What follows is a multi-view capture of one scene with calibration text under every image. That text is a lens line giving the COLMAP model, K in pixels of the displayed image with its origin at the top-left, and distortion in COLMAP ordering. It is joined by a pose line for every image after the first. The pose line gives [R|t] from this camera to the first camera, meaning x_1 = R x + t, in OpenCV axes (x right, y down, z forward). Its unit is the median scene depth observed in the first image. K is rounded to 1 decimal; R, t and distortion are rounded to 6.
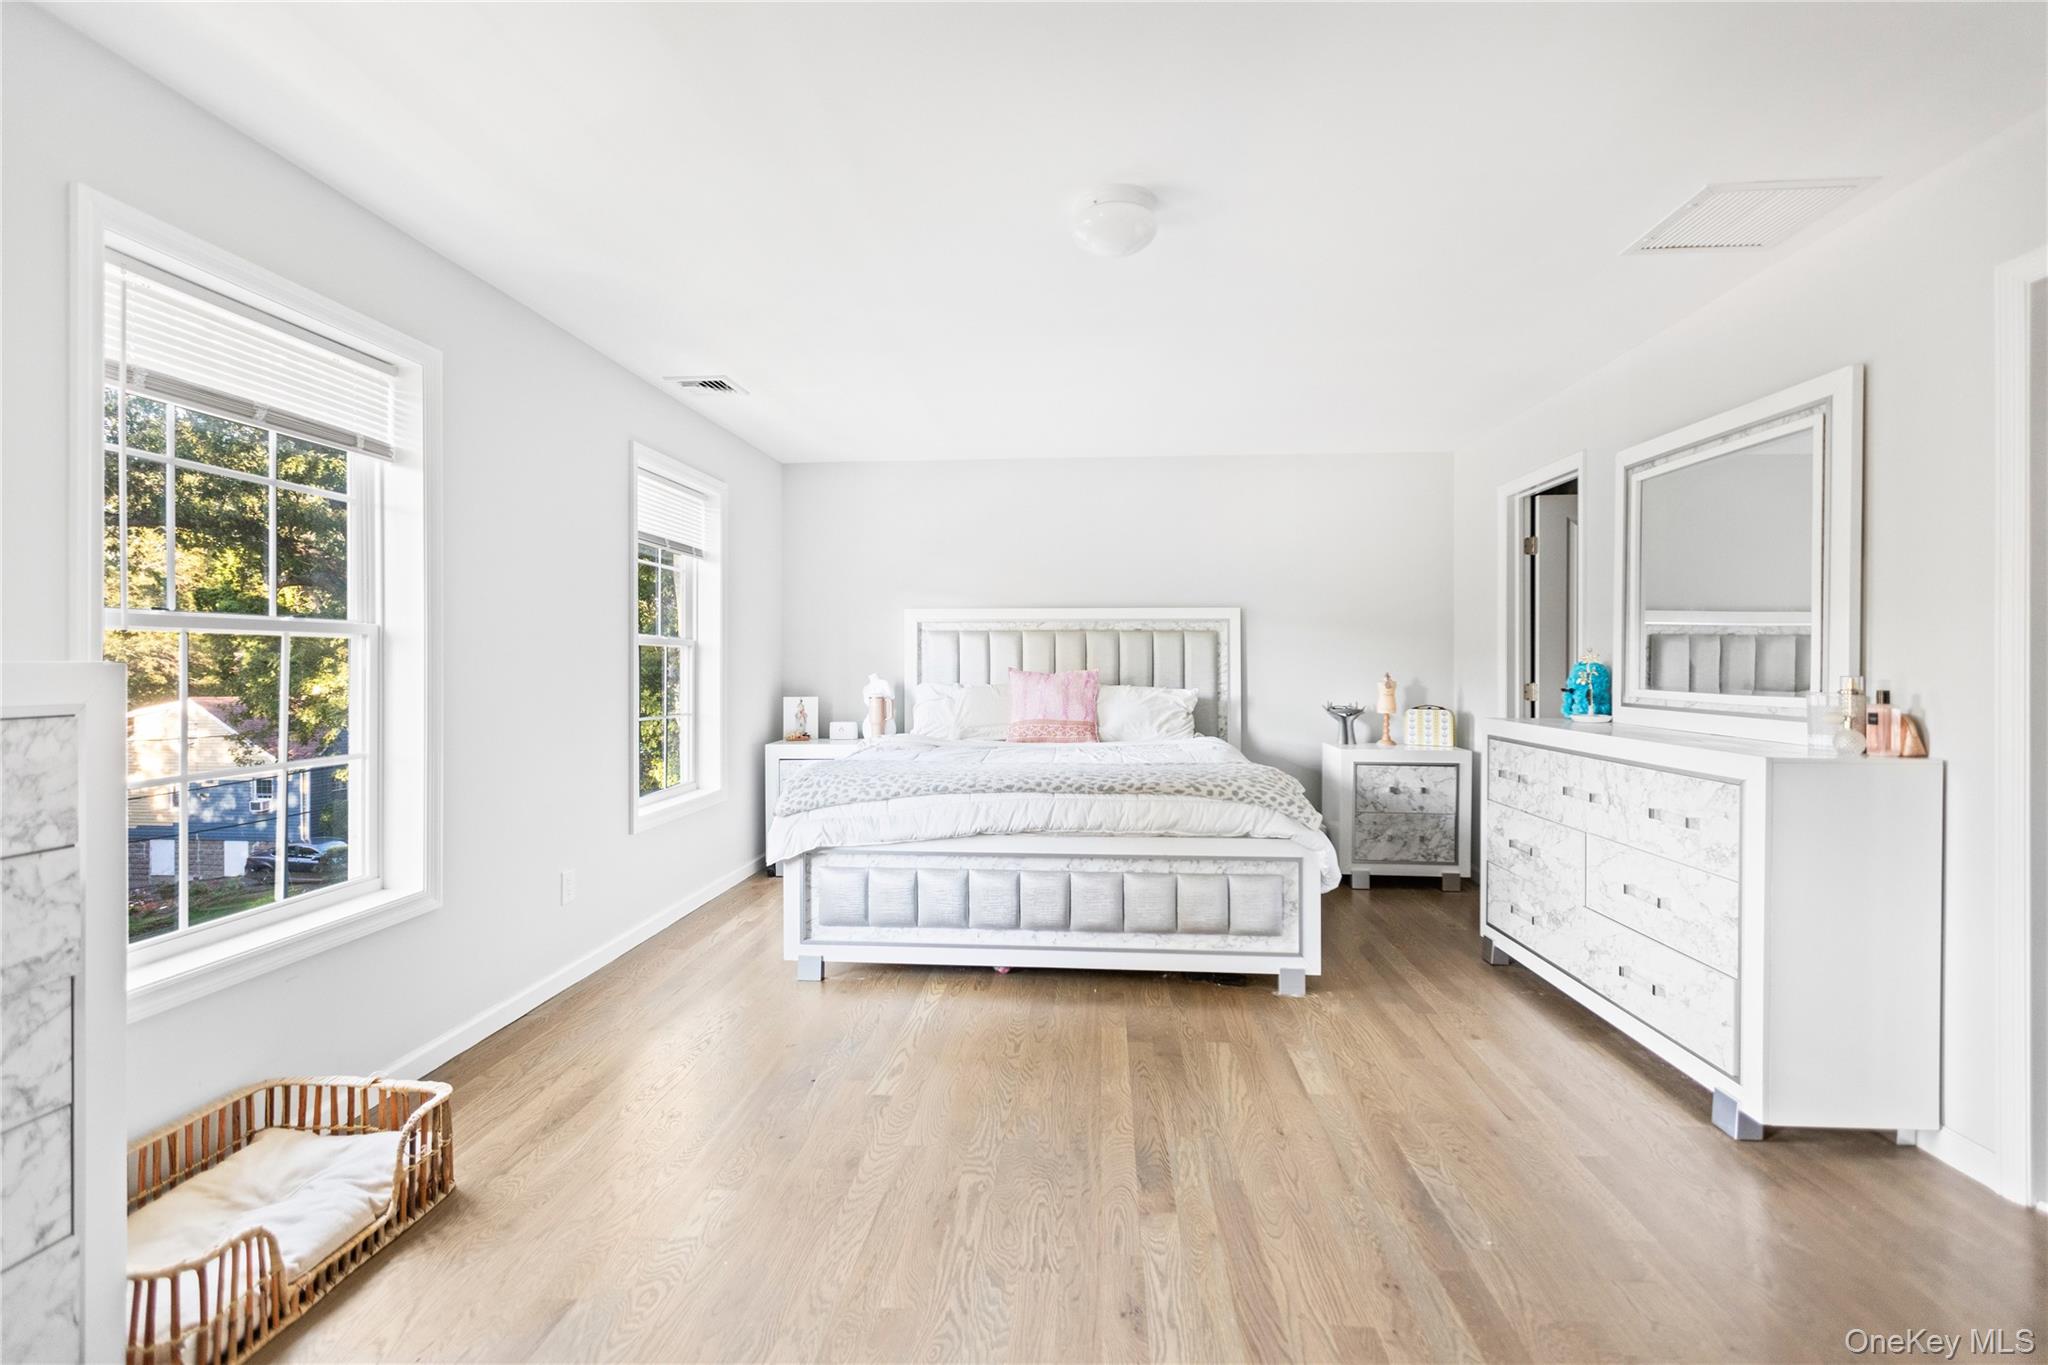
lens RADIAL K [[928.4, 0, 1022.6], [0, 928.4, 673.4], [0, 0, 1]] dist [-0.000005, -0.000021]
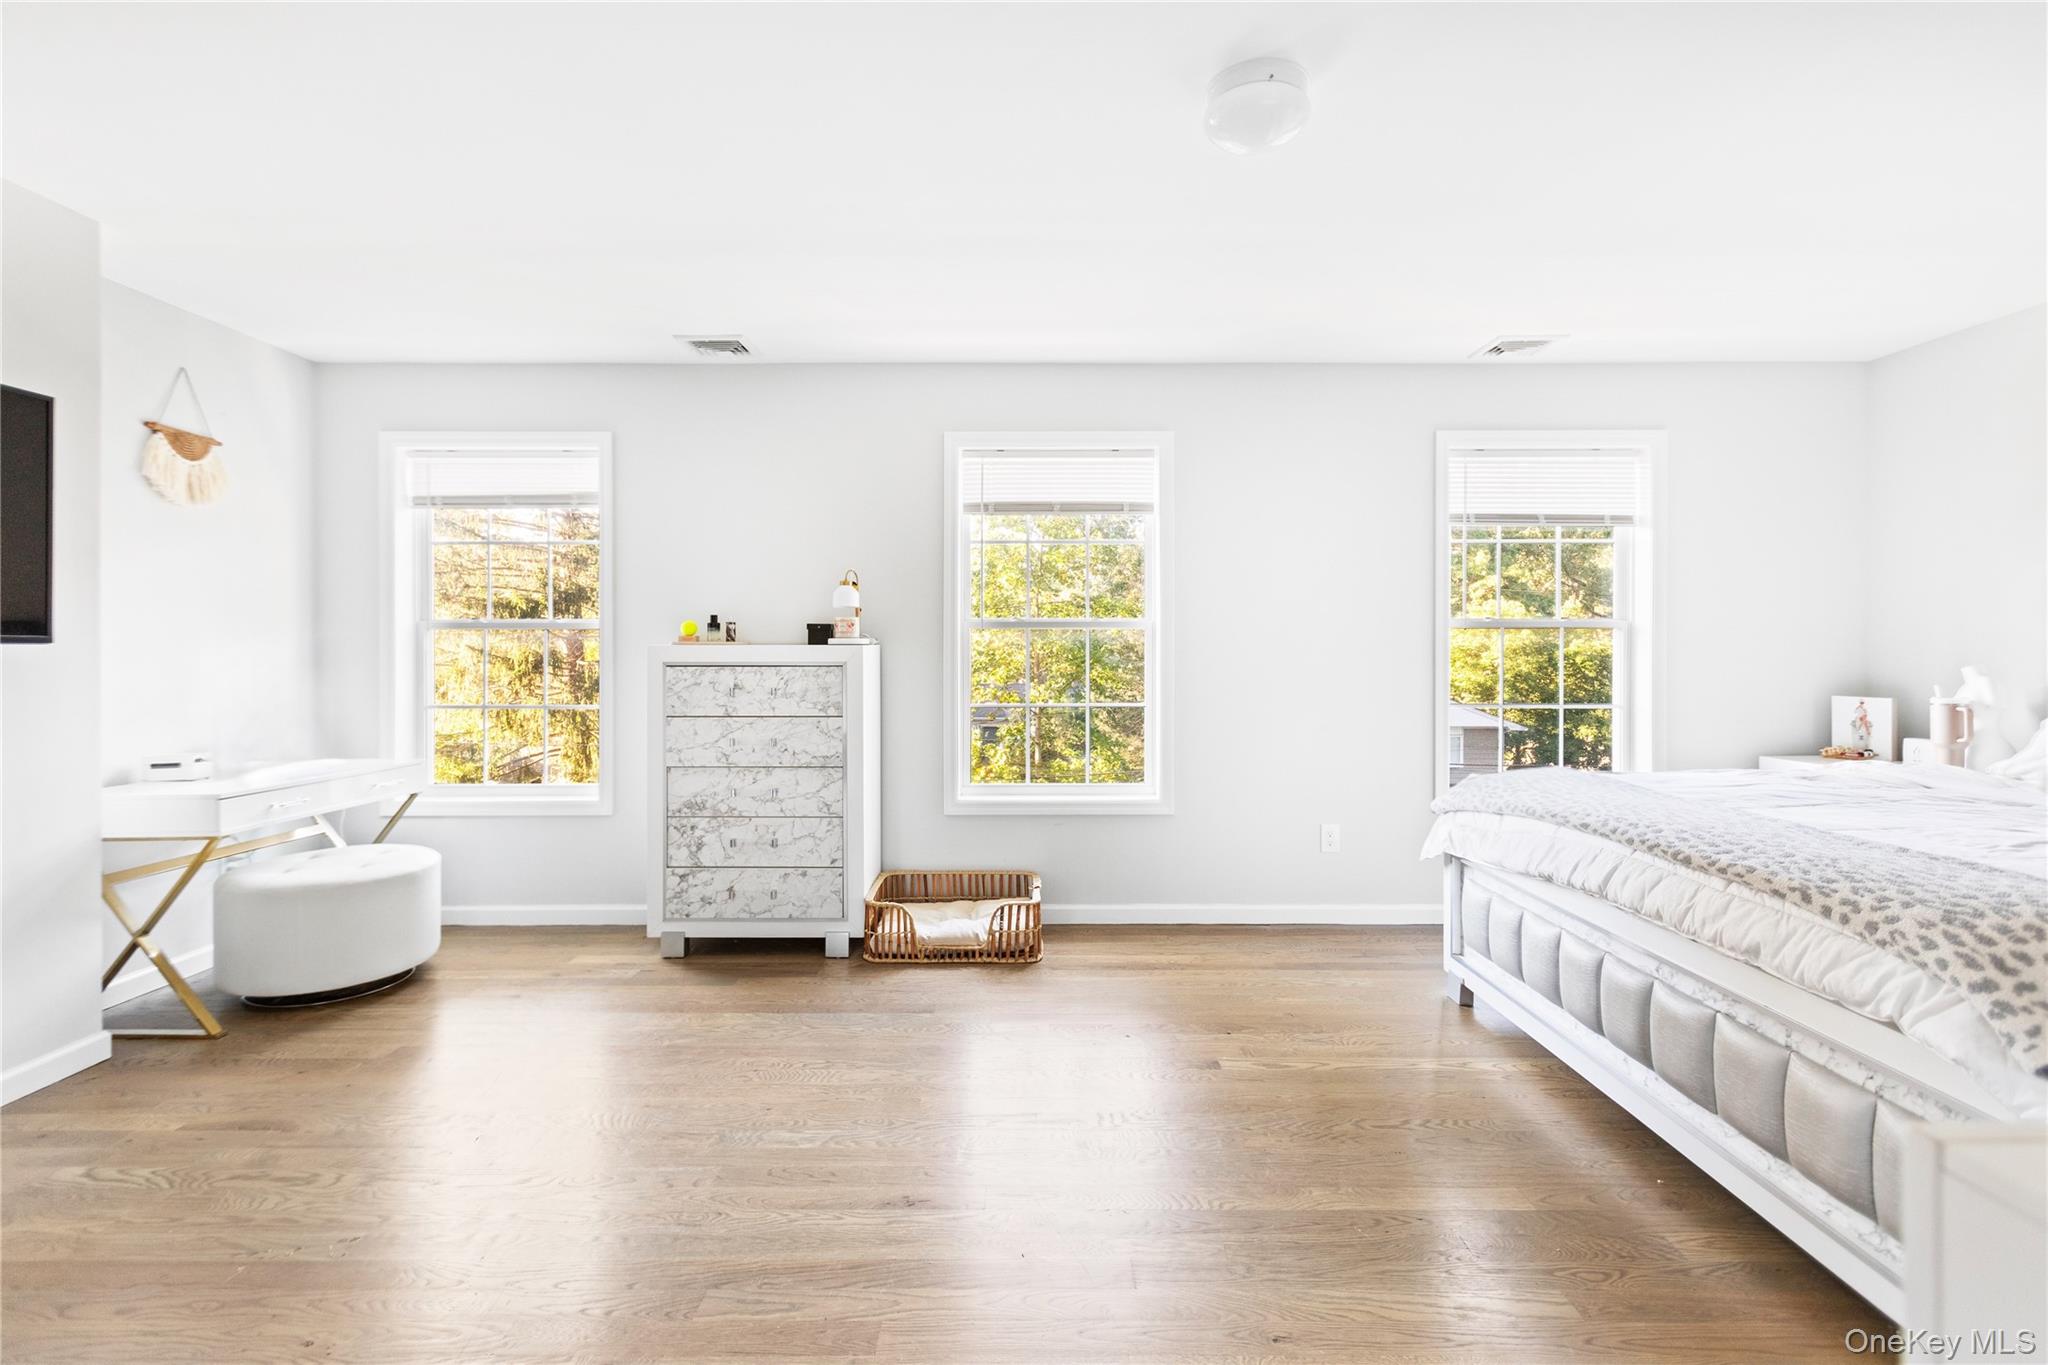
lens RADIAL K [[928.4, 0, 1022.8], [0, 928.4, 644.8], [0, 0, 1]] dist [-0.000005, -0.000021]
pose [[0.088249, 0.000871, -0.996098, 0.658842], [-0.012665, 0.999920, -0.000248, -0.008371], [0.996018, 0.012638, 0.088253, 0.523806]]
